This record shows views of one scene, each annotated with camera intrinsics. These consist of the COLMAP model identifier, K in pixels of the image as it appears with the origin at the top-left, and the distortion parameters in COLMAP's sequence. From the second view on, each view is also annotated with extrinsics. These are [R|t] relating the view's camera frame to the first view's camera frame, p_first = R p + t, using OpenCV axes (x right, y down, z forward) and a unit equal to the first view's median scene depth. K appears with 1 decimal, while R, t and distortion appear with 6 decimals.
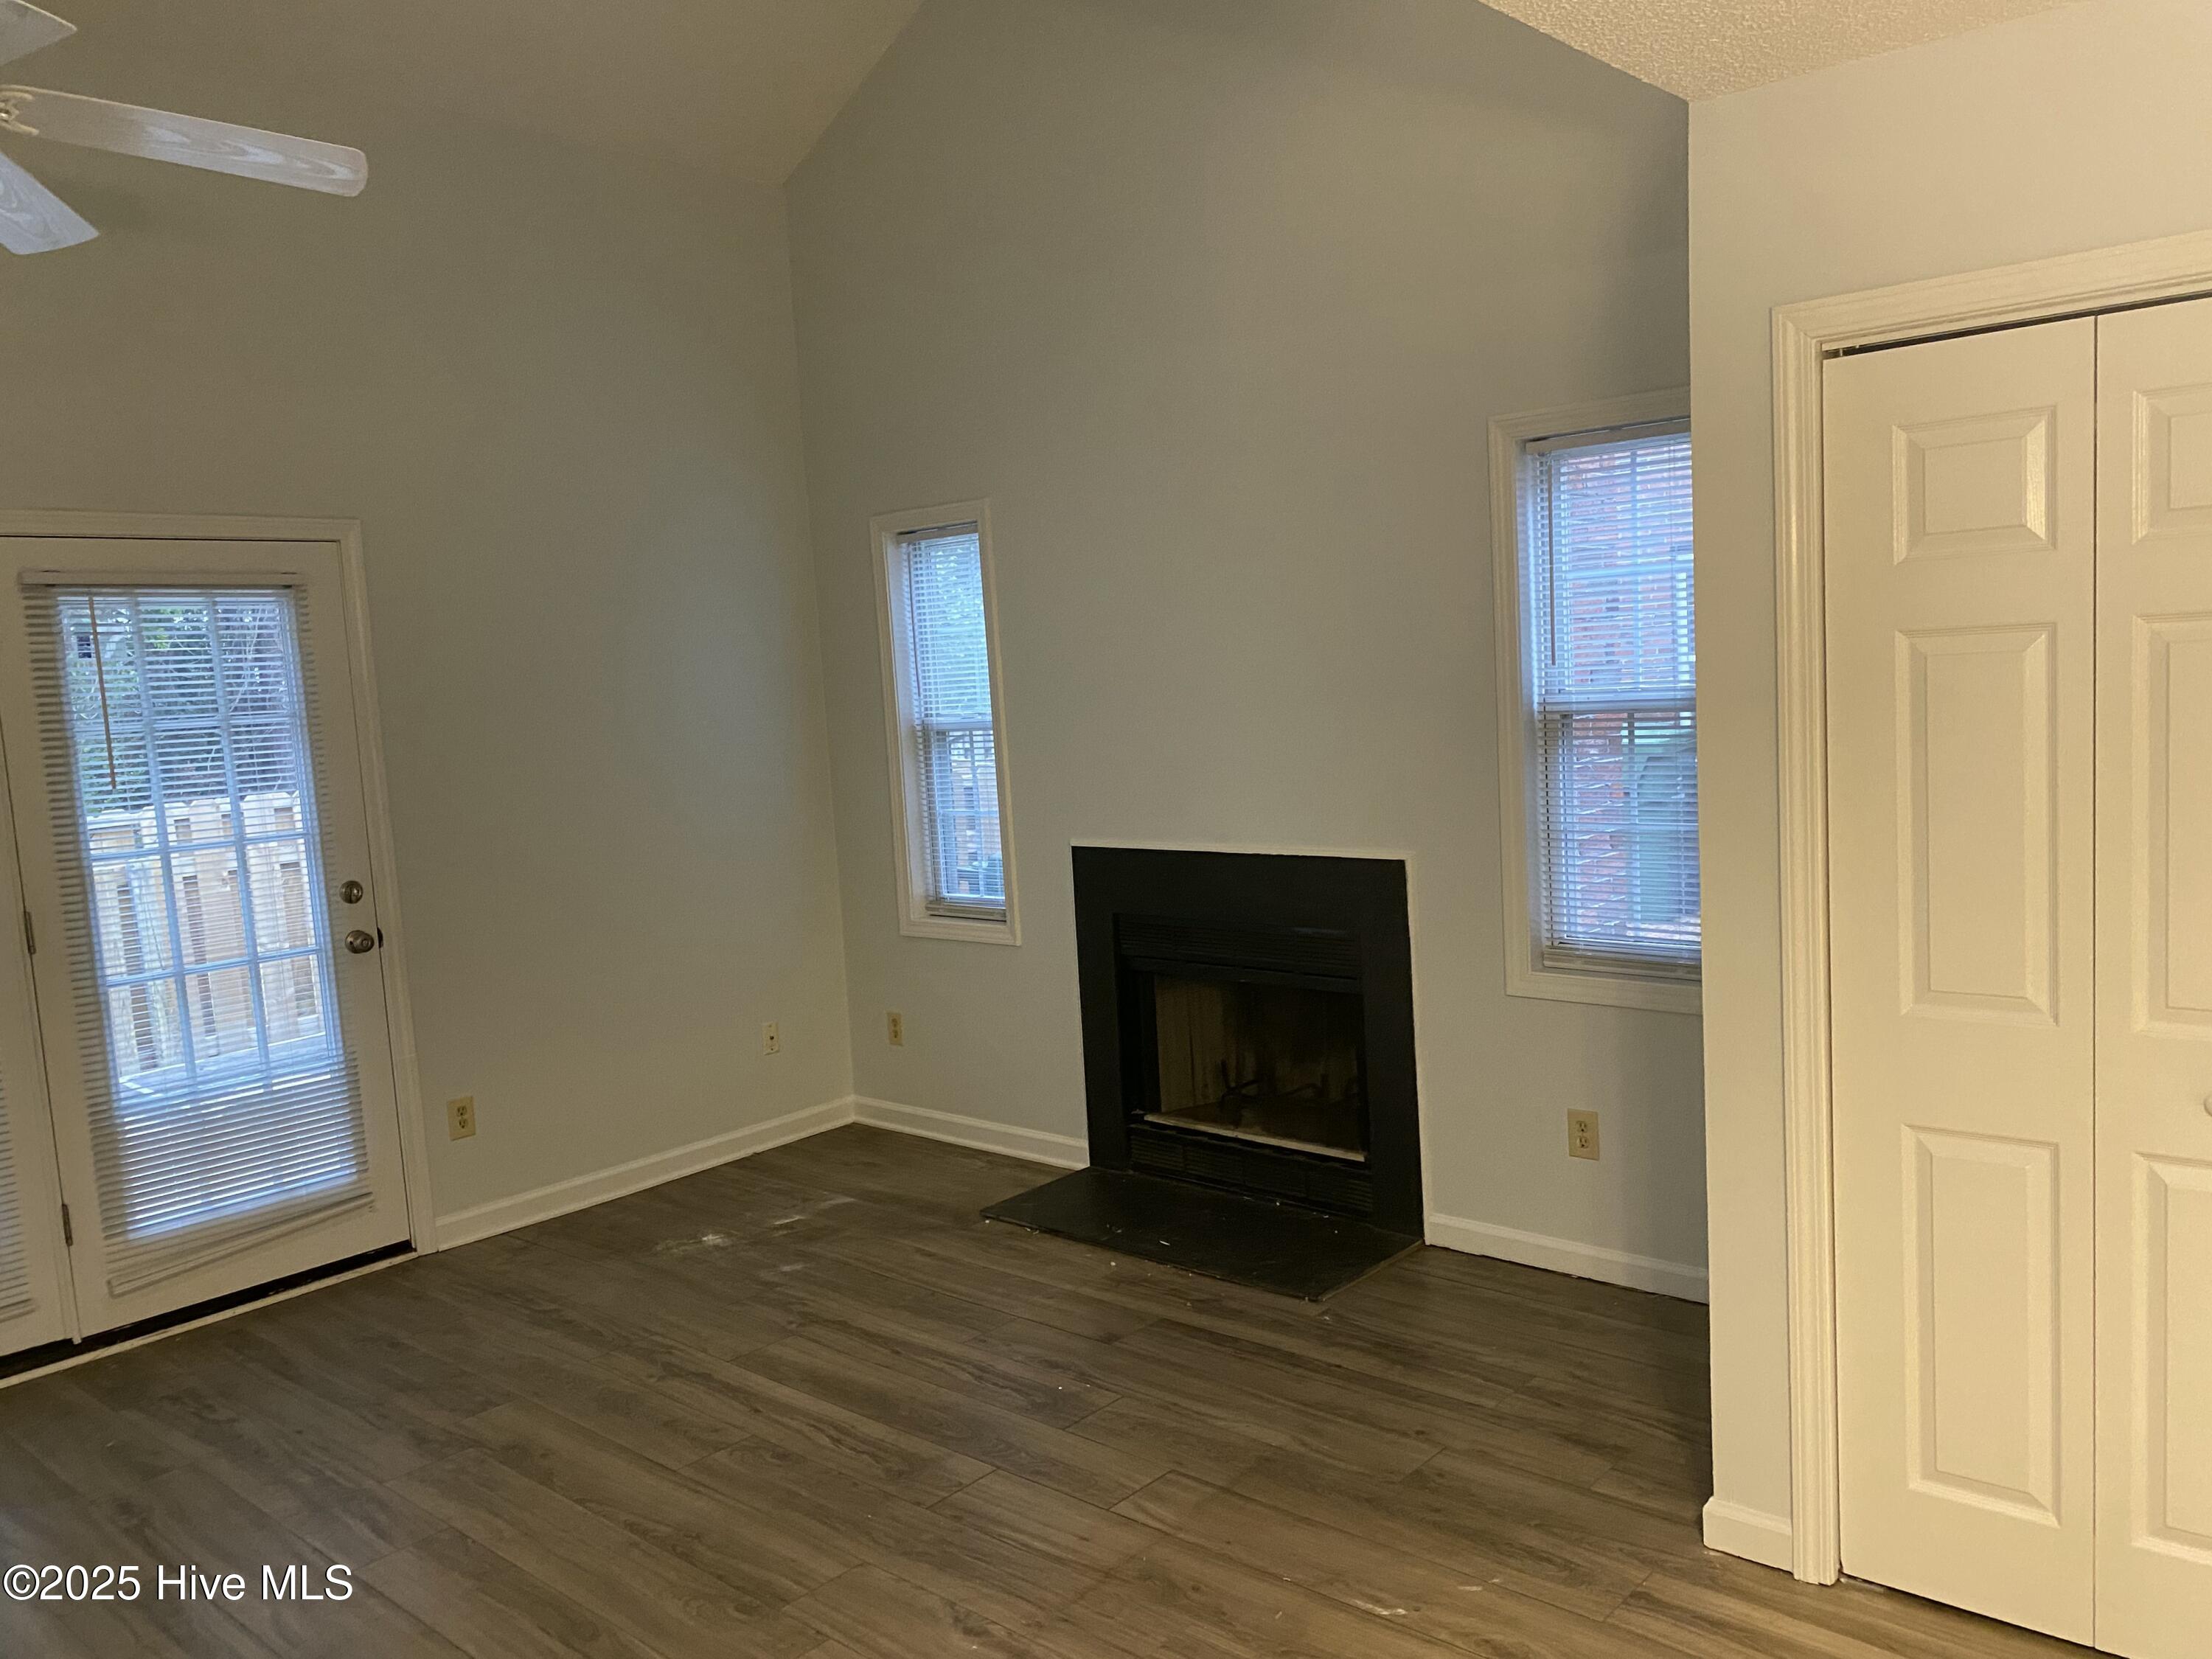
lens RADIAL K [[1679.4, 0, 1101.2], [0, 1679.4, 851.5], [0, 0, 1]] dist [0.046626, -0.074162]
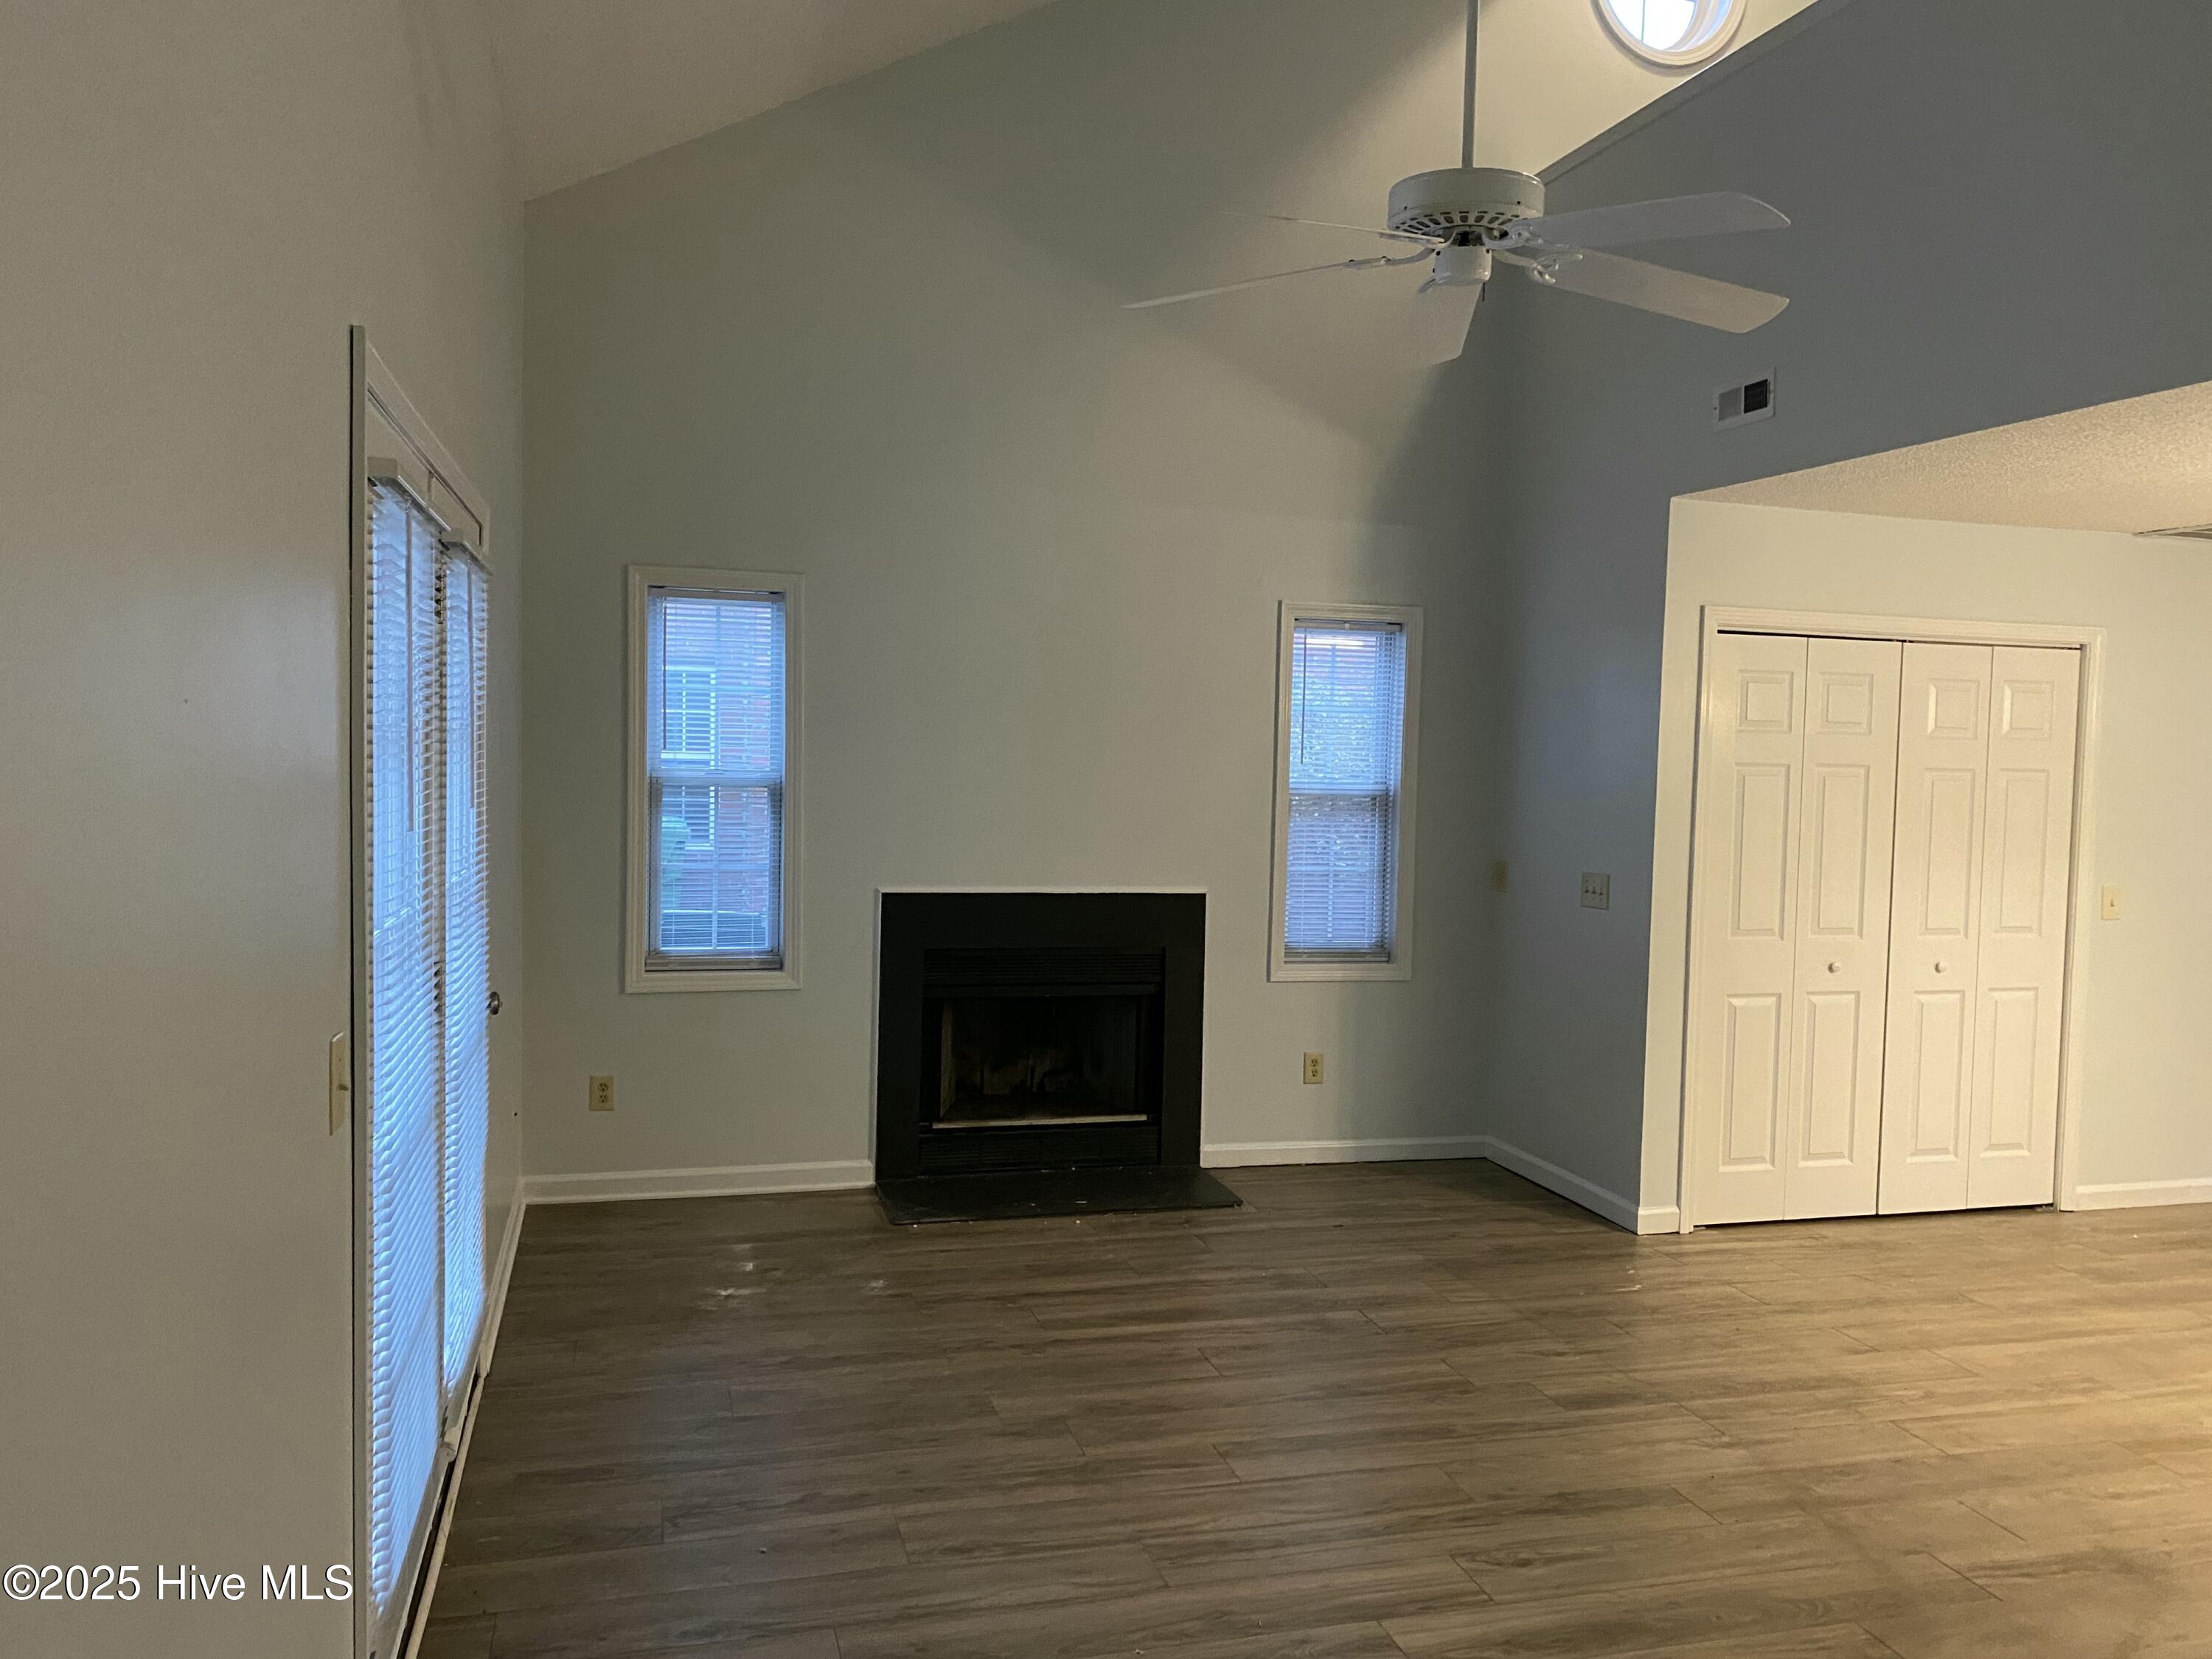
lens RADIAL K [[1682.7, 0, 1114.7], [0, 1682.7, 853.5], [0, 0, 1]] dist [0.049191, -0.079911]
pose [[0.534174, 0.017764, 0.845188, -1.057057], [0.037380, 0.998305, -0.044608, 0.031443], [-0.844548, 0.055422, 0.532604, 0.309219]]
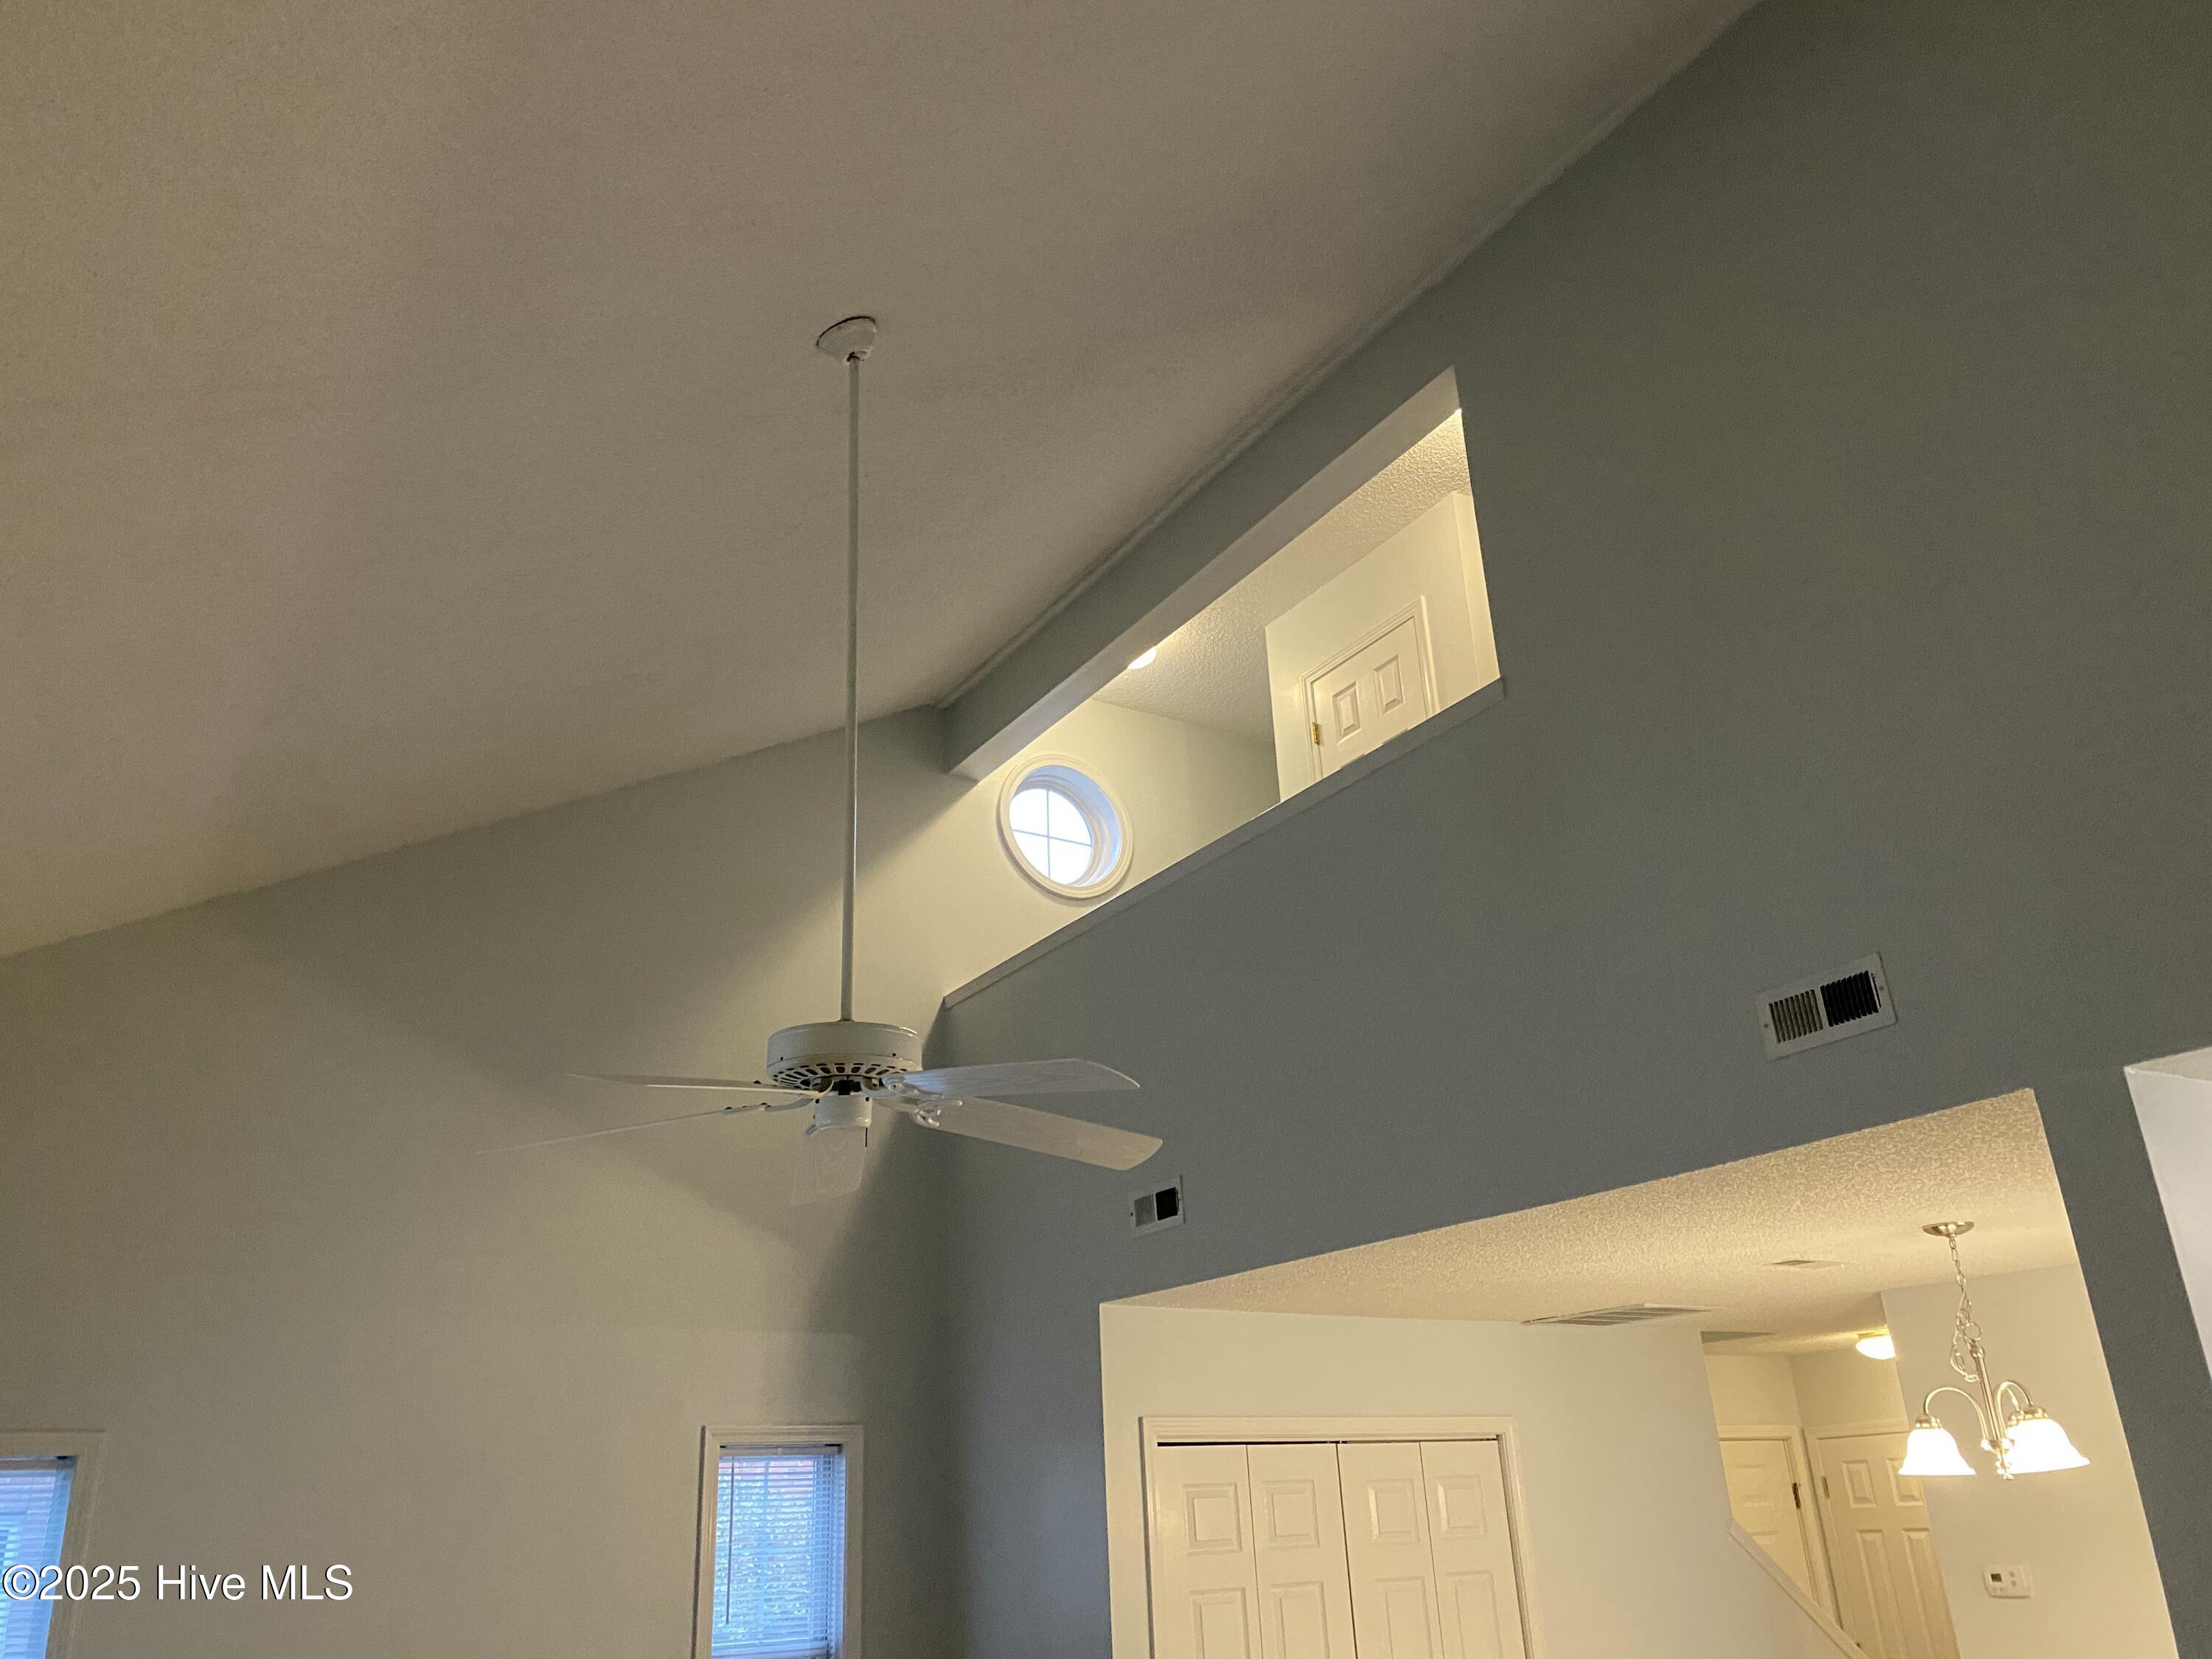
lens RADIAL K [[1706.4, 0, 1098.4], [0, 1706.4, 832.9], [0, 0, 1]] dist [0.019620, -0.008738]
pose [[0.283722, 0.404126, 0.869588, -1.007056], [0.133086, 0.881482, -0.453076, -0.015366], [-0.949626, 0.244278, 0.196312, 0.279511]]
